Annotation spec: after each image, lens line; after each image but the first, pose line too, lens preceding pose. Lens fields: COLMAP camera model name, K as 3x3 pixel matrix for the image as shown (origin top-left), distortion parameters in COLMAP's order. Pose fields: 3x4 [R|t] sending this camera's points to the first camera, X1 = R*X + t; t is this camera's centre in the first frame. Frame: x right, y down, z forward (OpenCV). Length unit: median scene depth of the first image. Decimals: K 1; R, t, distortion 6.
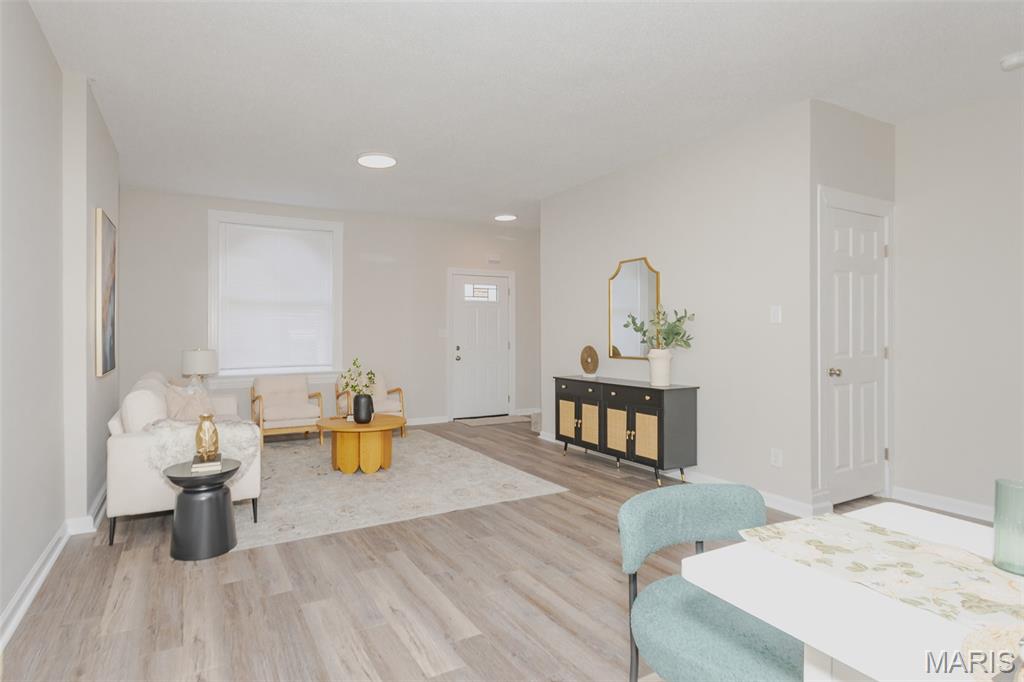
lens RADIAL K [[522.7, 0, 482.4], [0, 522.7, 339.1], [0, 0, 1]] dist [0.000322, 0.000230]
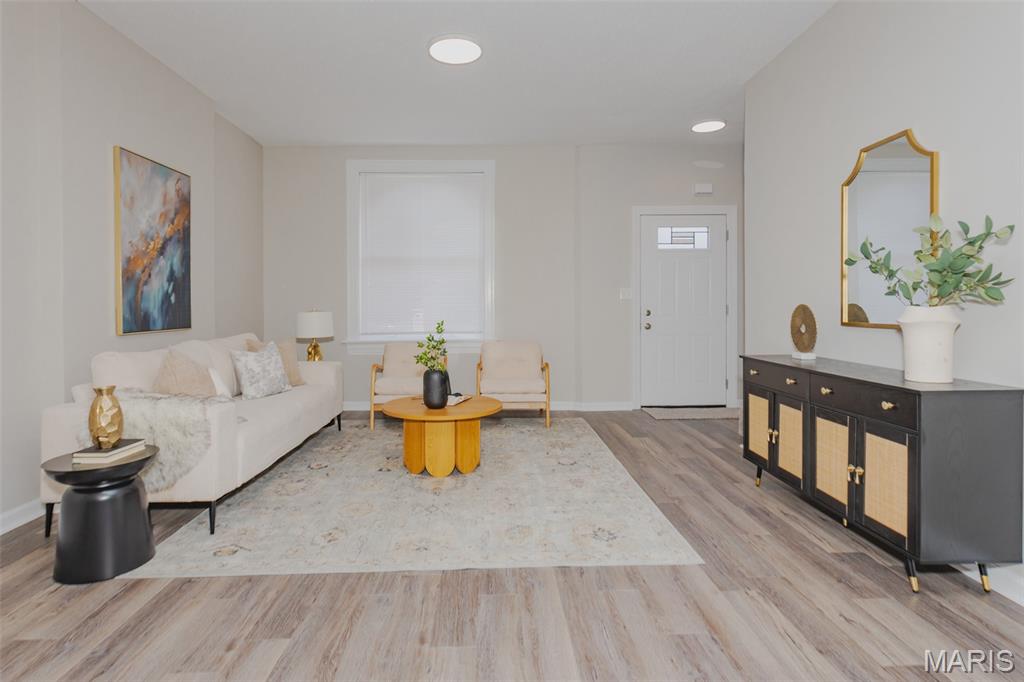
lens RADIAL K [[538.0, 0, 512.0], [0, 538.0, 316.8], [0, 0, 1]] dist [-0.000344, 0.000671]
pose [[0.890960, 0.005066, -0.454053, 0.221037], [0.000675, 0.999922, 0.012481, 0.022007], [0.454081, -0.011426, 0.890887, 0.375588]]
